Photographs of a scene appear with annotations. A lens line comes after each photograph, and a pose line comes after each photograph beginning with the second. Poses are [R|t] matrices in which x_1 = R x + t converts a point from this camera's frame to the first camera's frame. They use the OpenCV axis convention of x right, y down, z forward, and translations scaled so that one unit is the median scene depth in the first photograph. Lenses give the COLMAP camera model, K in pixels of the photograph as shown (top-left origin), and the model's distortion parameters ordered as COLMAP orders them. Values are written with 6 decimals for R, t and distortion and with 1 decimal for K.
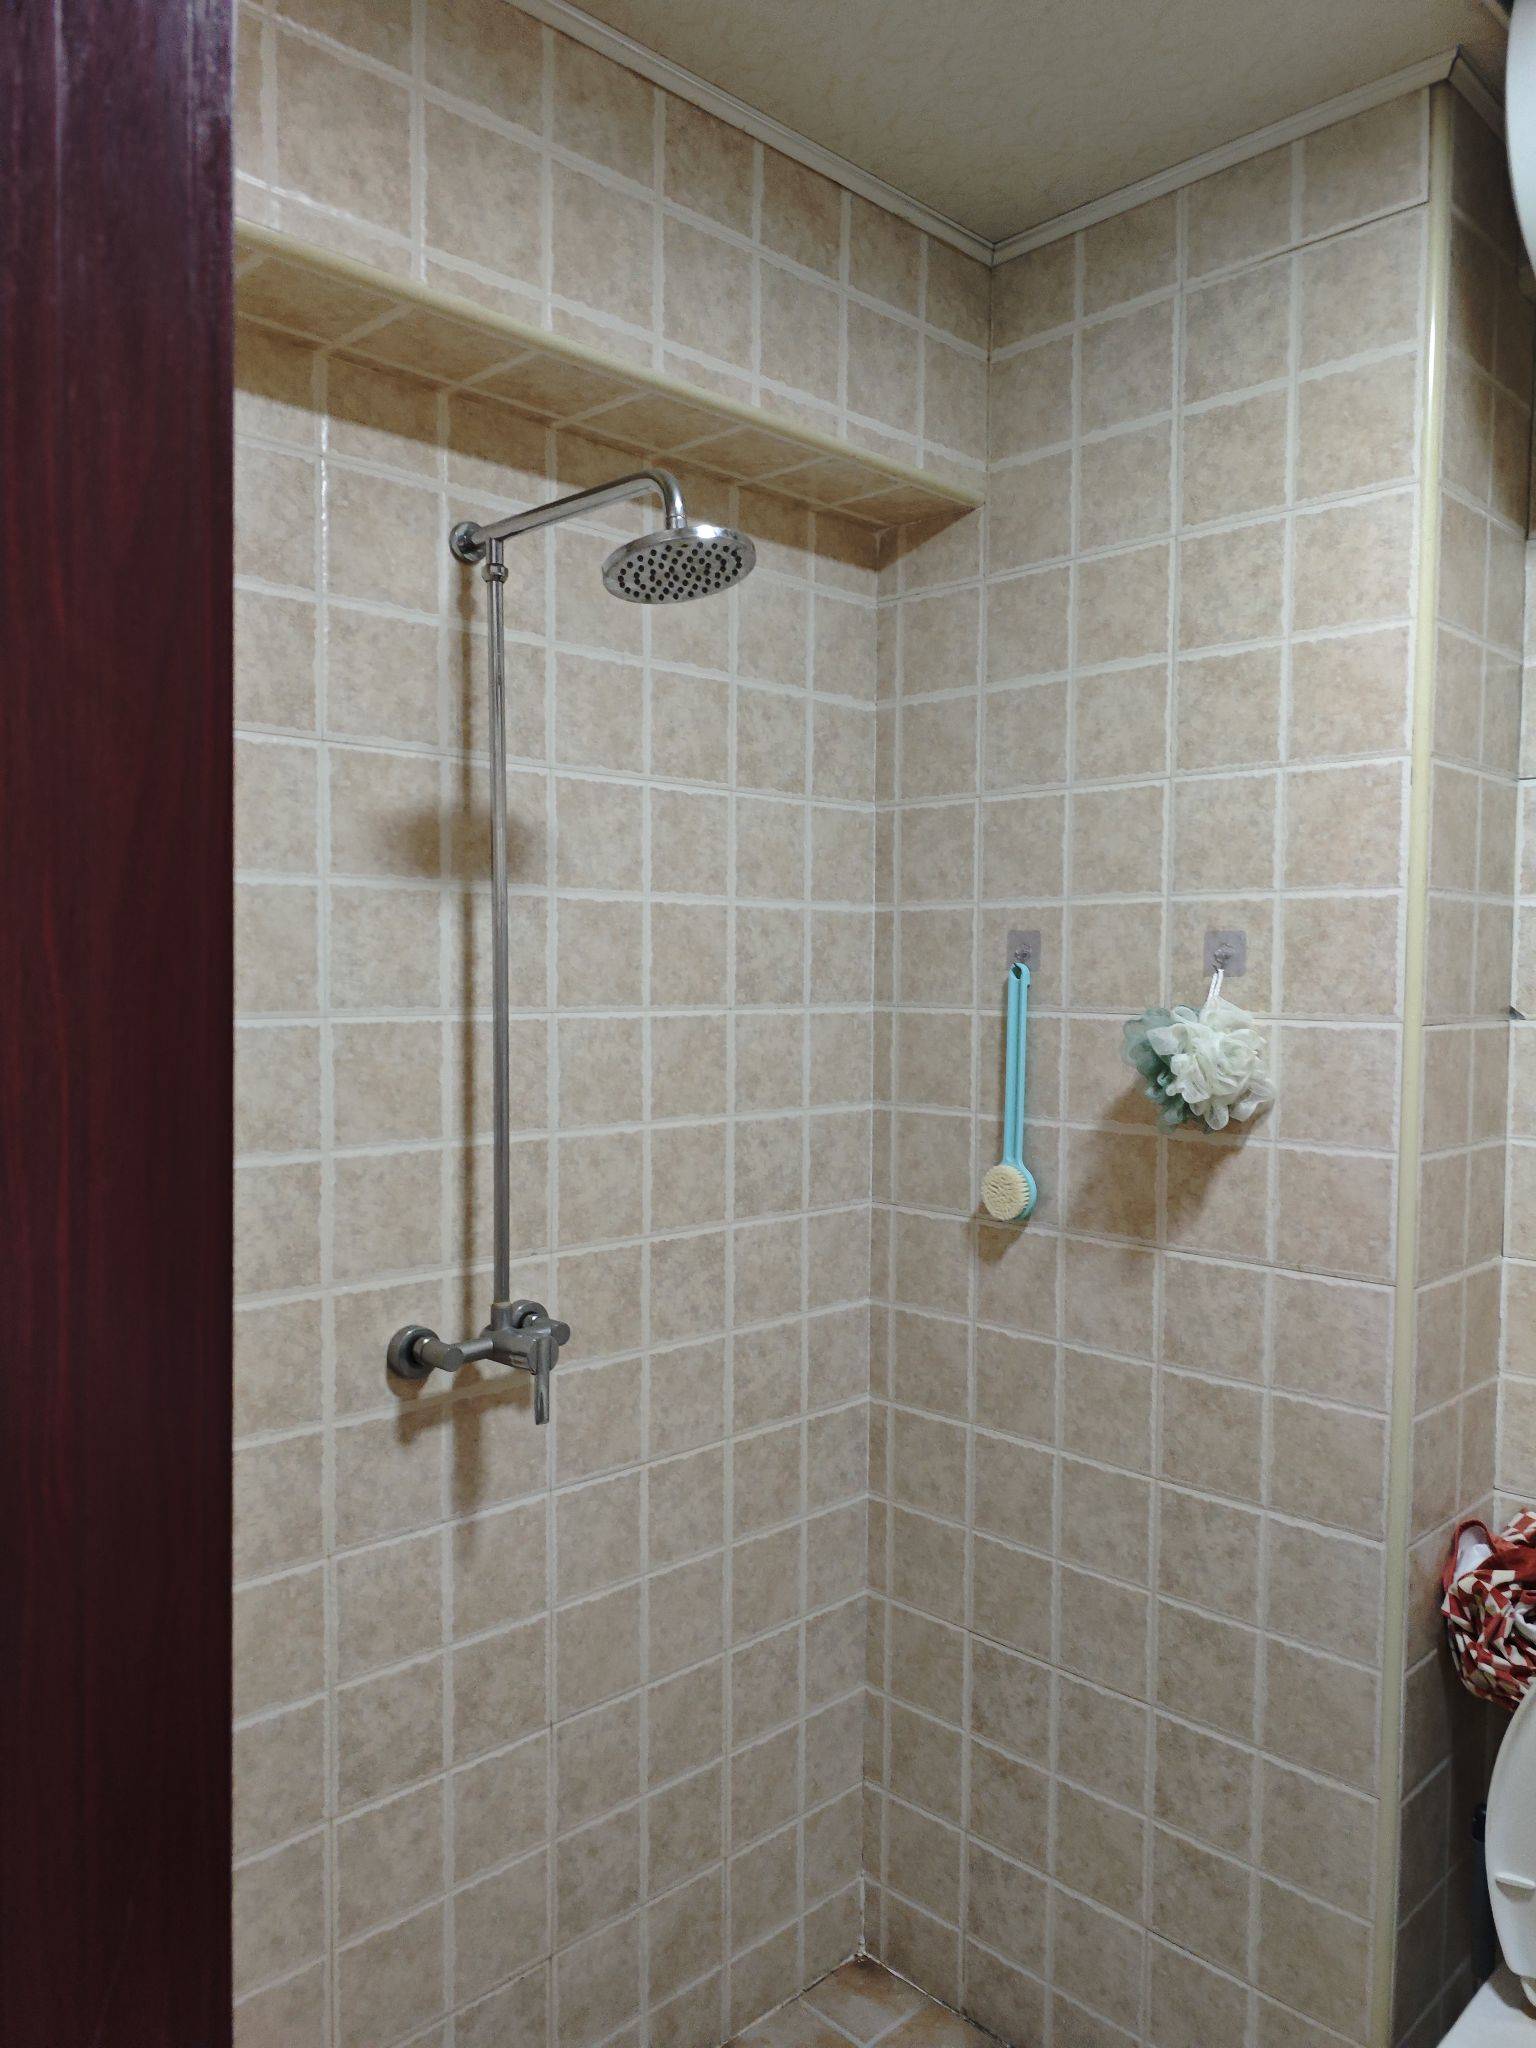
lens RADIAL K [[1498.7, 0, 763.9], [0, 1498.7, 1028.1], [0, 0, 1]] dist [0.024928, -0.023425]
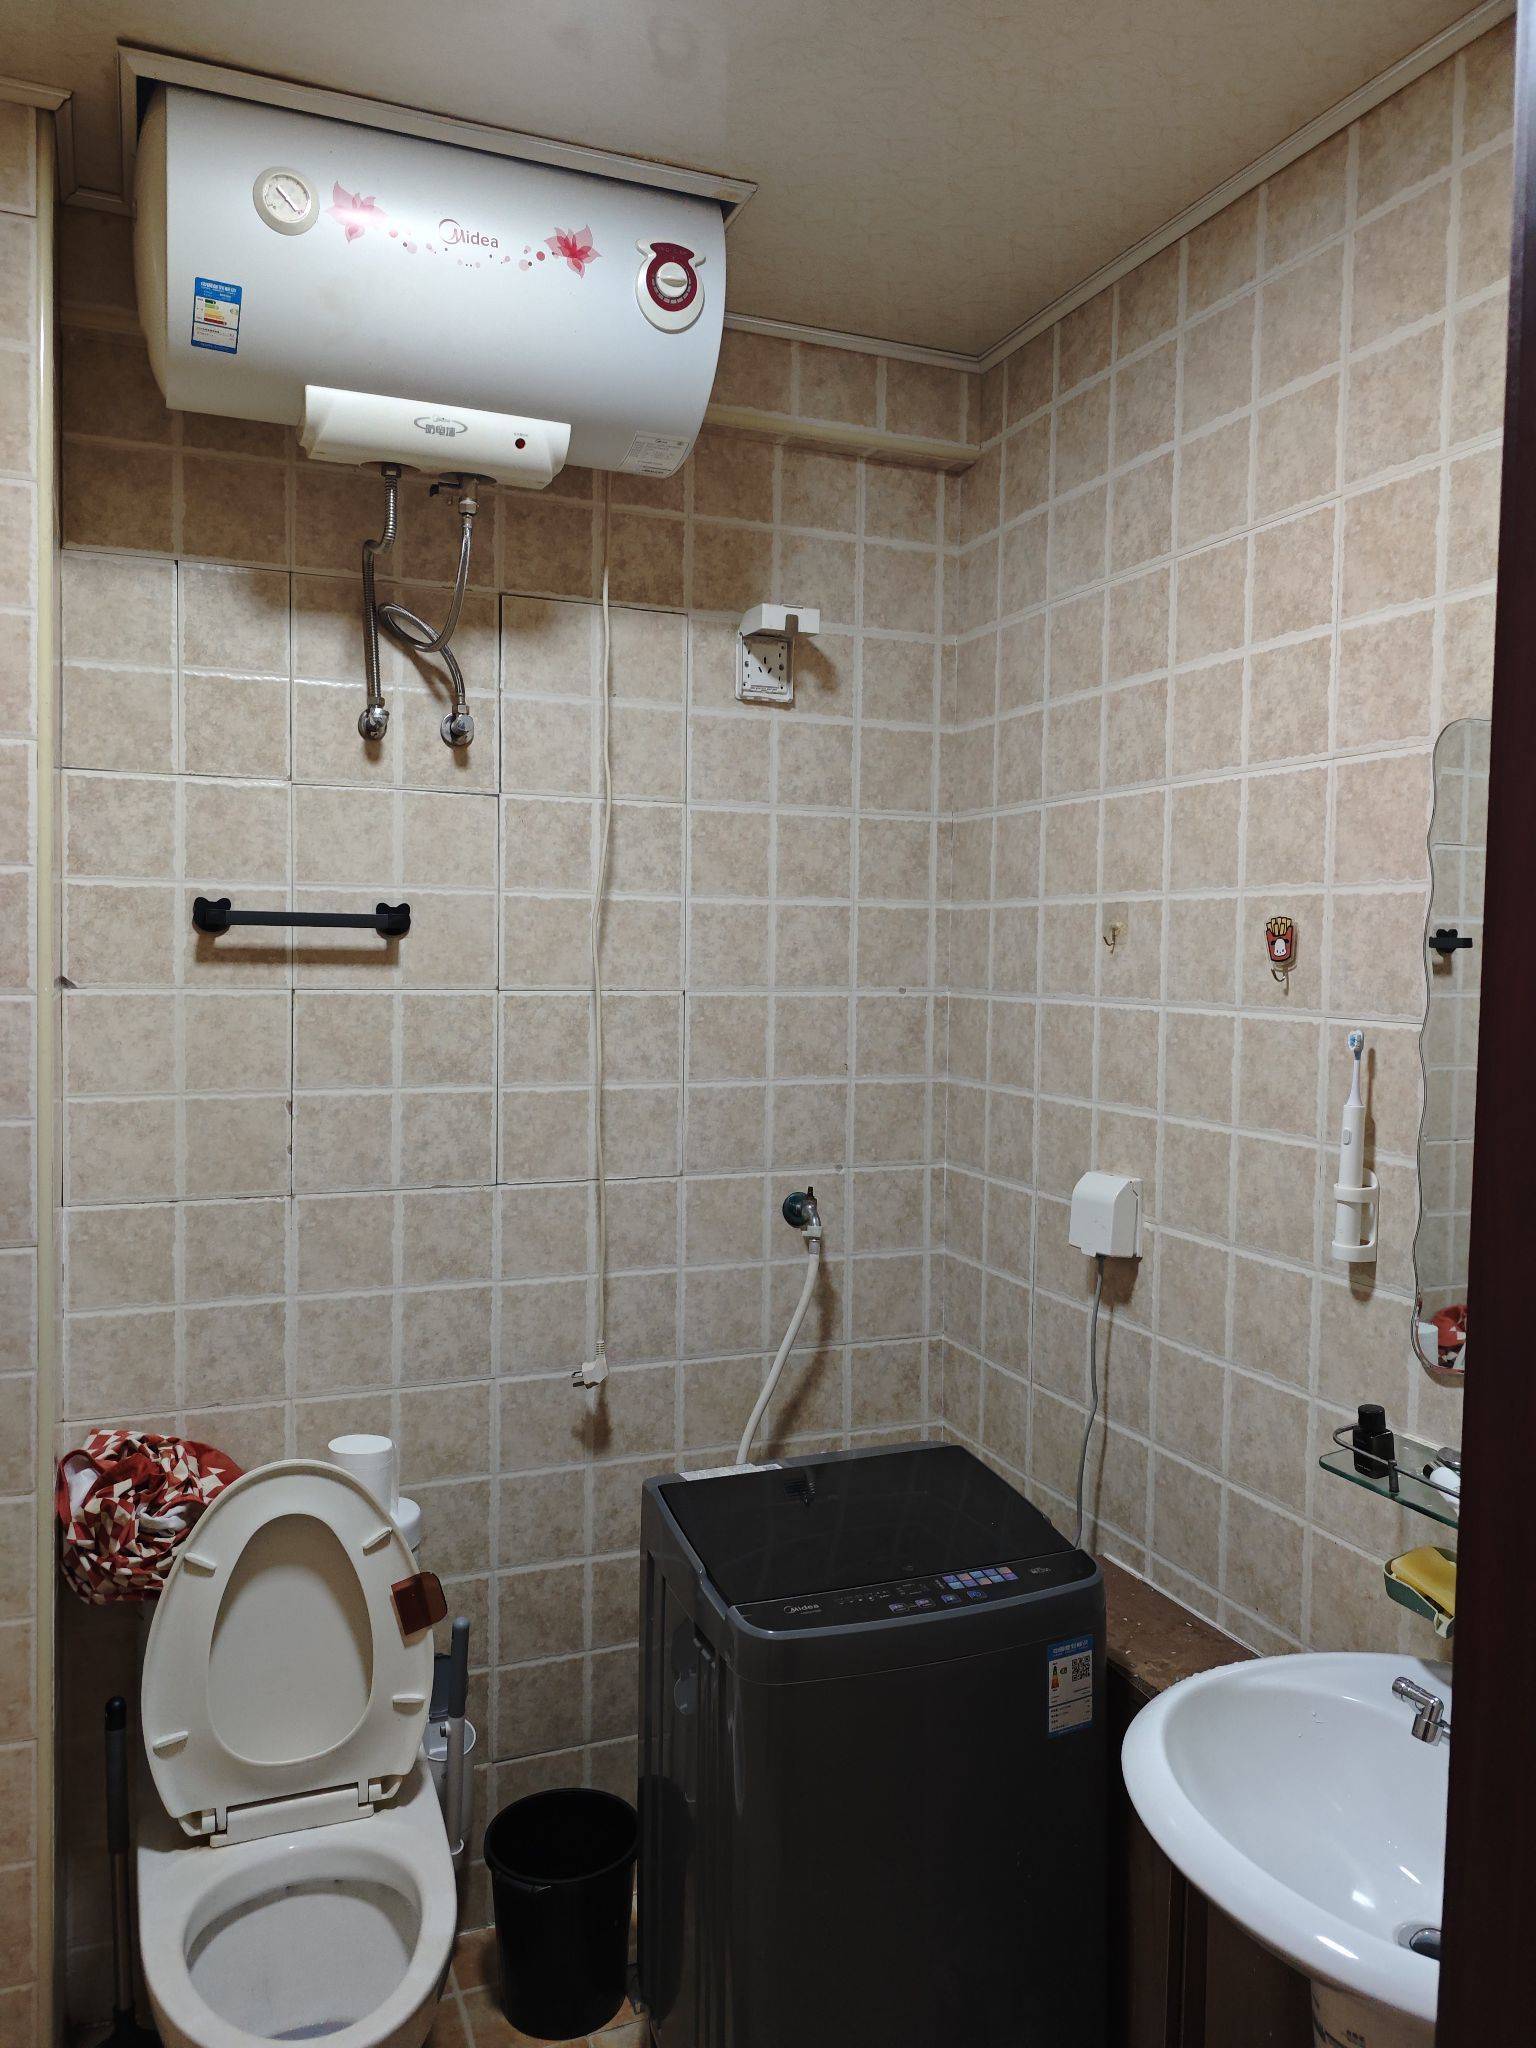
lens RADIAL K [[1498.7, 0, 759.6], [0, 1498.7, 1017.4], [0, 0, 1]] dist [0.024928, -0.023425]
pose [[0.390072, -0.053648, 0.919220, -0.341385], [0.041423, 0.998313, 0.040687, -0.009371], [-0.919852, 0.022206, 0.391636, 0.124398]]
